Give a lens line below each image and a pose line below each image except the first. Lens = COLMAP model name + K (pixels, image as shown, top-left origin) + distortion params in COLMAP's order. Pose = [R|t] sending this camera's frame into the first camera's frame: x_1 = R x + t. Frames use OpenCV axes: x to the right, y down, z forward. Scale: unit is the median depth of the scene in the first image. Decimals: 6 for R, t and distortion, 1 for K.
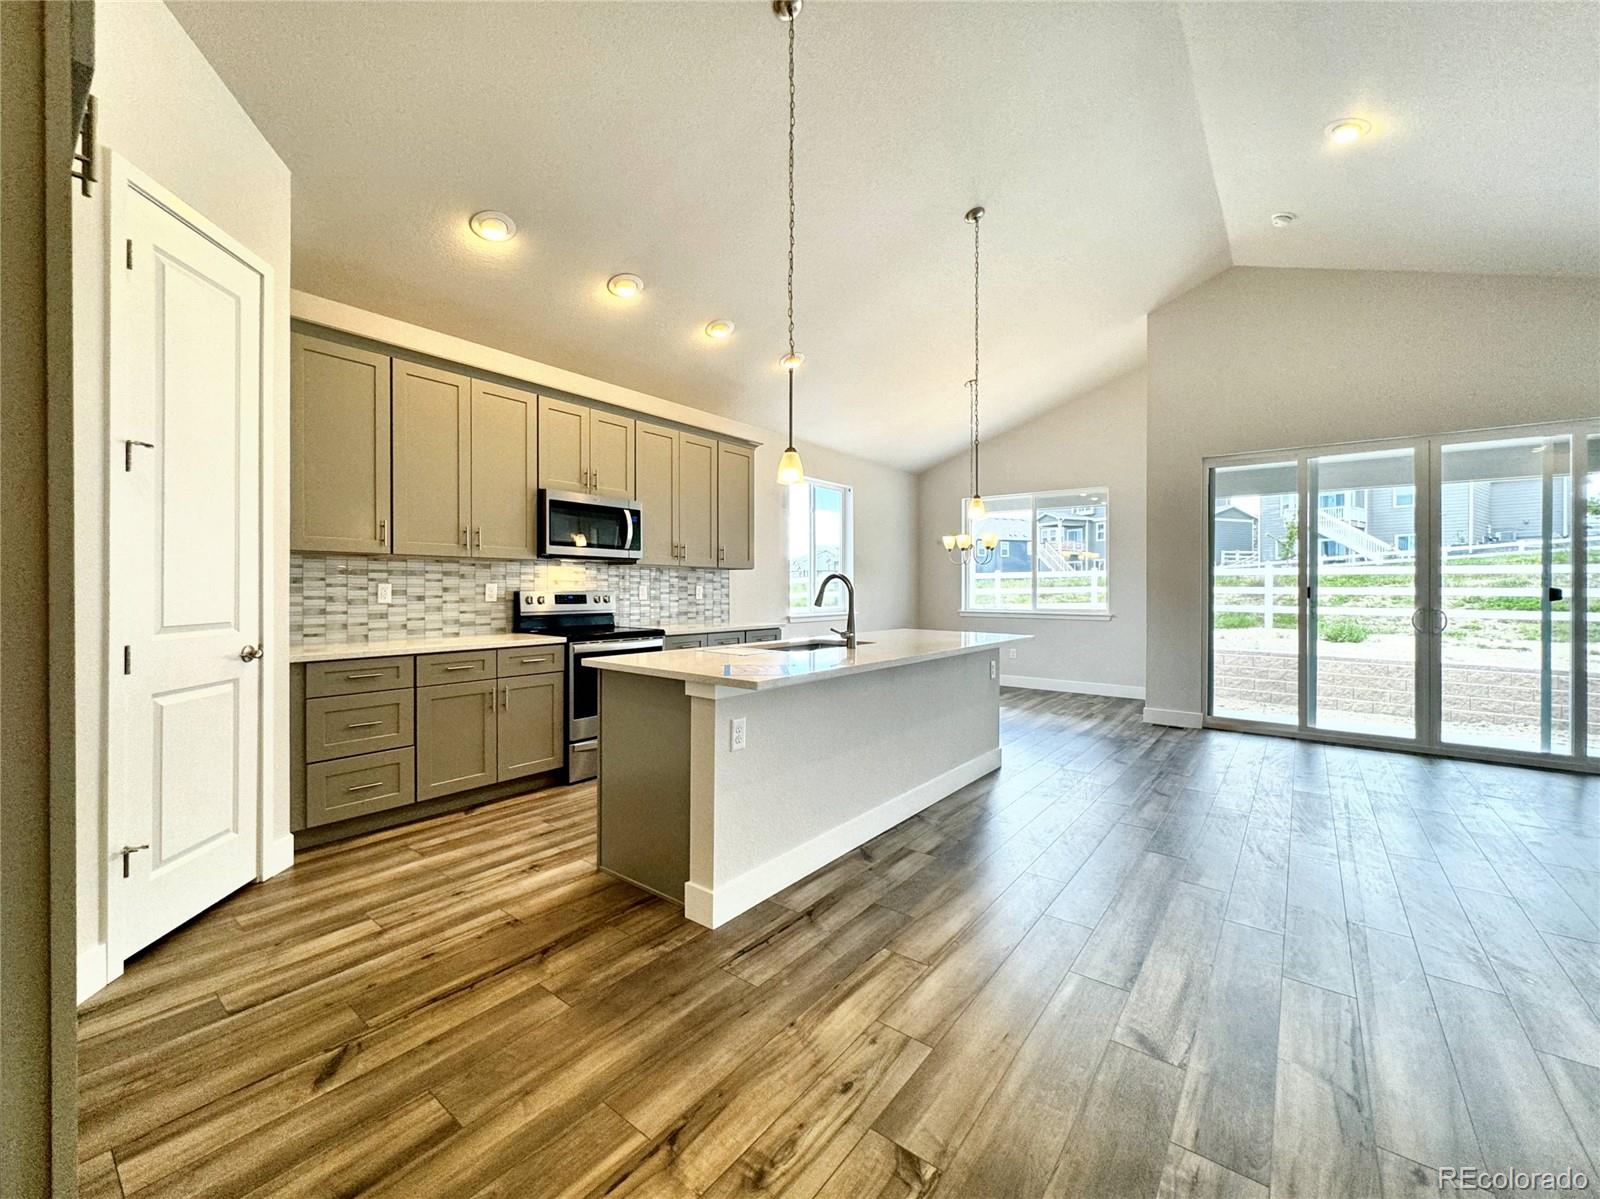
lens RADIAL K [[644.0, 0, 798.3], [0, 644.0, 589.1], [0, 0, 1]] dist [-0.003711, -0.000307]
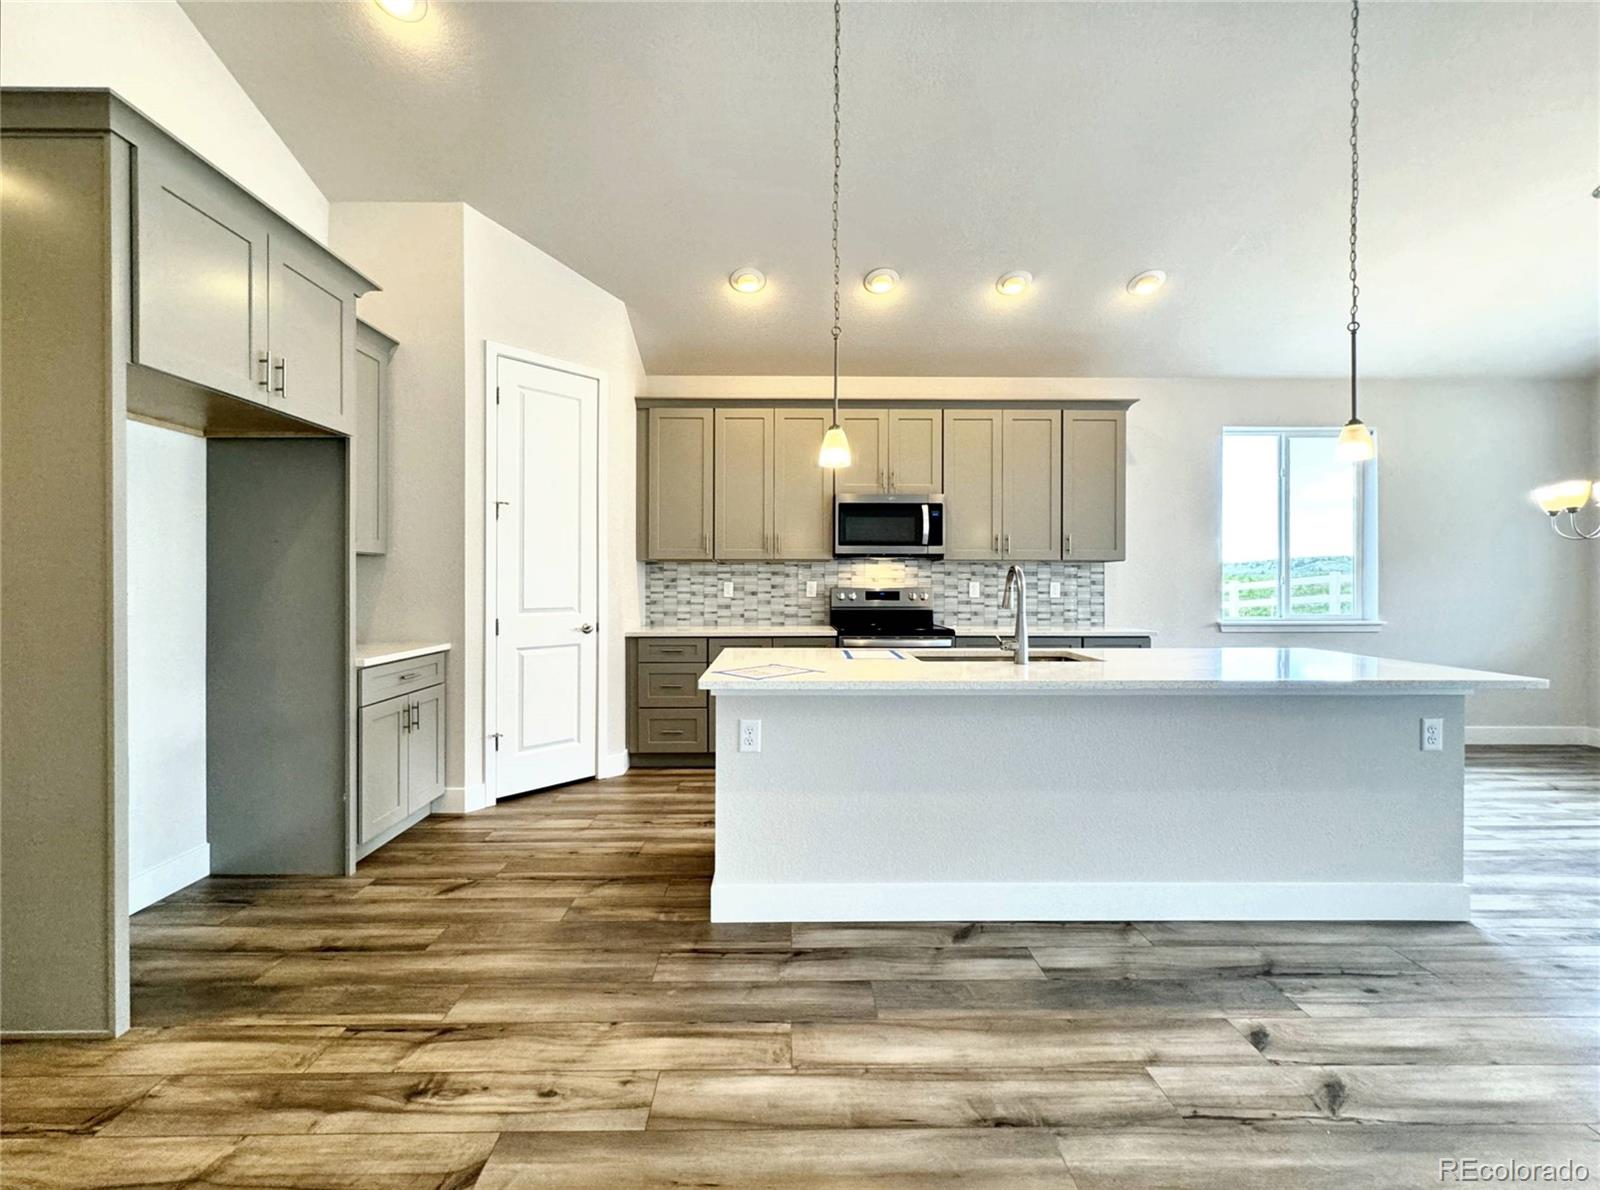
lens RADIAL K [[646.6, 0, 797.6], [0, 646.6, 586.4], [0, 0, 1]] dist [-0.003224, -0.000165]
pose [[0.627788, 0.000912, -0.778384, 0.595755], [0.000549, 0.999999, 0.001615, -0.002242], [0.778384, -0.001441, 0.627787, 0.372313]]
